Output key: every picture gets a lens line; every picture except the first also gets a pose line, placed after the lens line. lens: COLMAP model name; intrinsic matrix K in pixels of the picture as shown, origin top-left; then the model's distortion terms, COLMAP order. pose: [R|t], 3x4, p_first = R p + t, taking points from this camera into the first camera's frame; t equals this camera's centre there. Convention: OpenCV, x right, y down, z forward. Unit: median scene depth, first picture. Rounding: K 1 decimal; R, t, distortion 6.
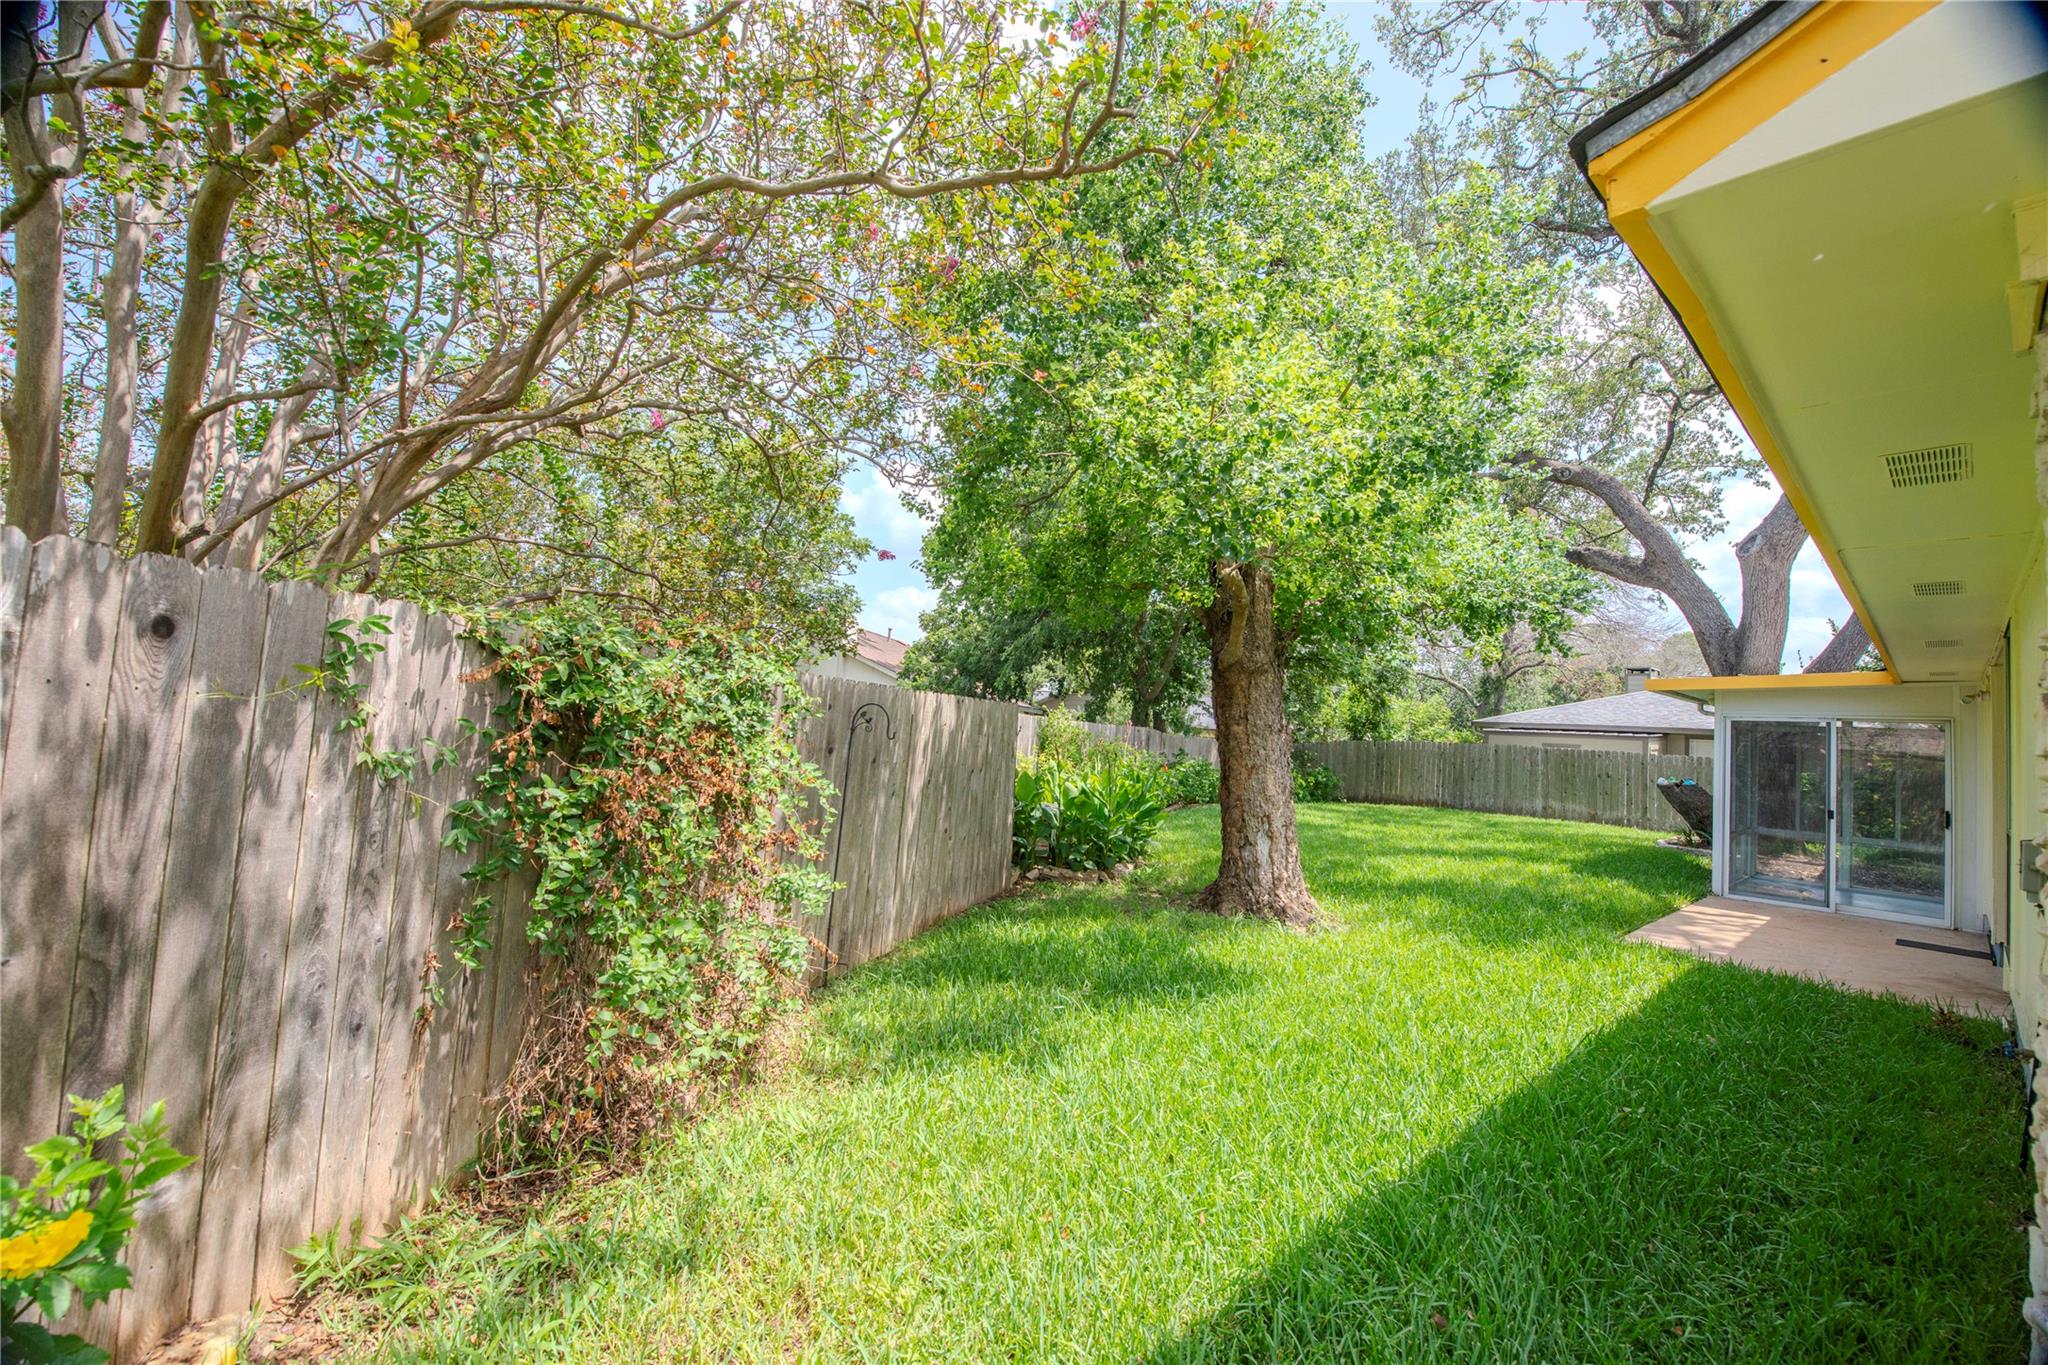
lens RADIAL K [[822.3, 0, 1002.5], [0, 822.3, 680.2], [0, 0, 1]] dist [0.017636, -0.006127]
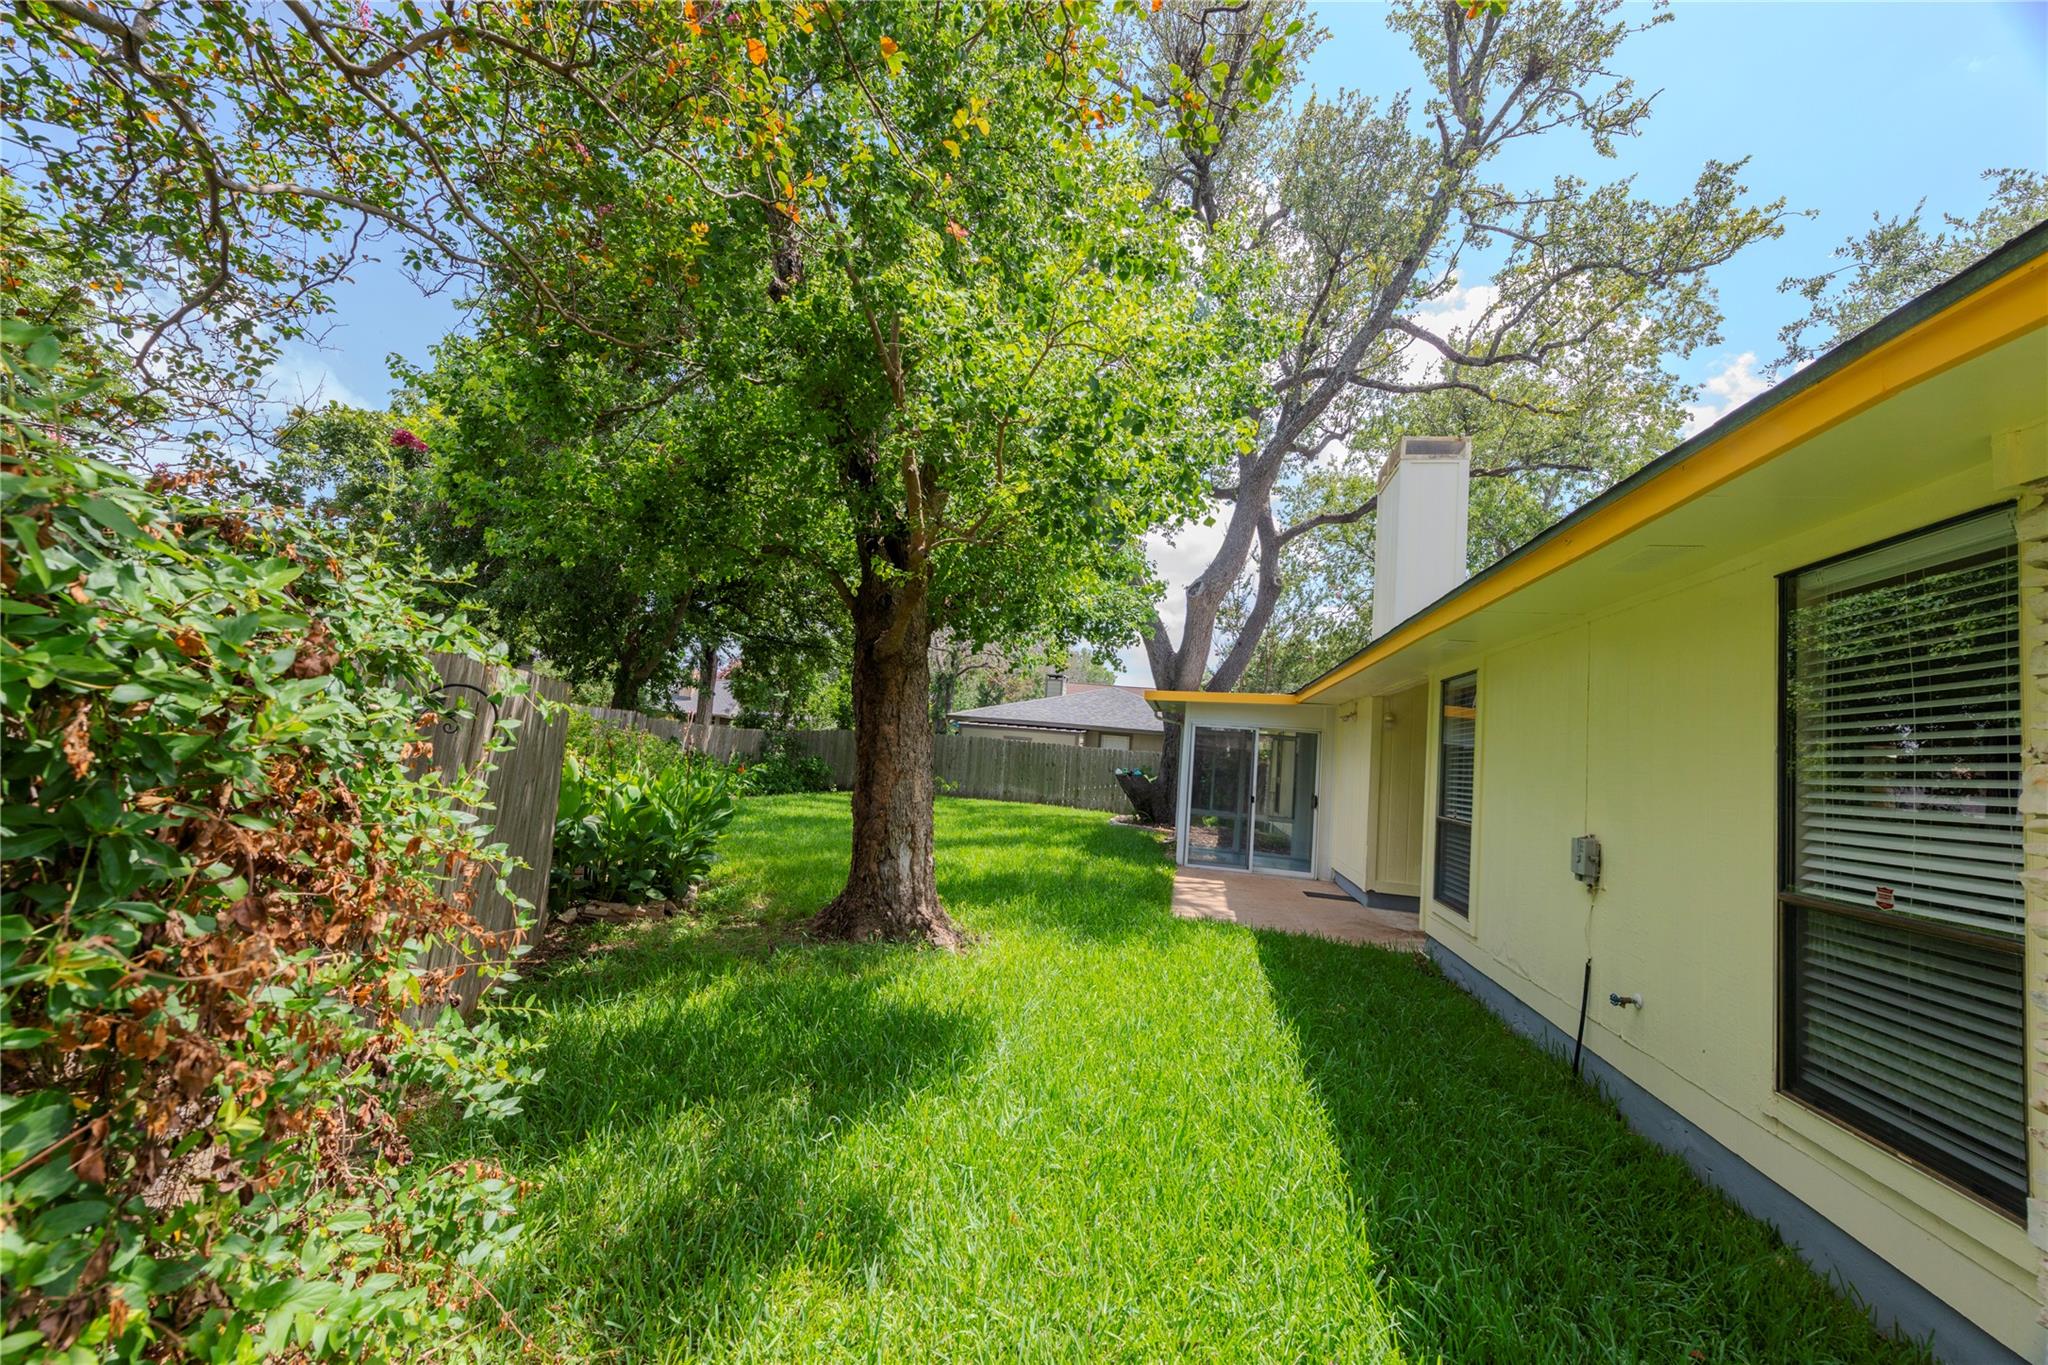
lens RADIAL K [[822.3, 0, 1002.5], [0, 822.3, 680.2], [0, 0, 1]] dist [0.017636, -0.006127]
pose [[0.772038, 0.056277, 0.633080, -0.142014], [-0.071270, 0.997456, -0.001754, 0.000237], [-0.631568, -0.043765, 0.774084, 0.194706]]
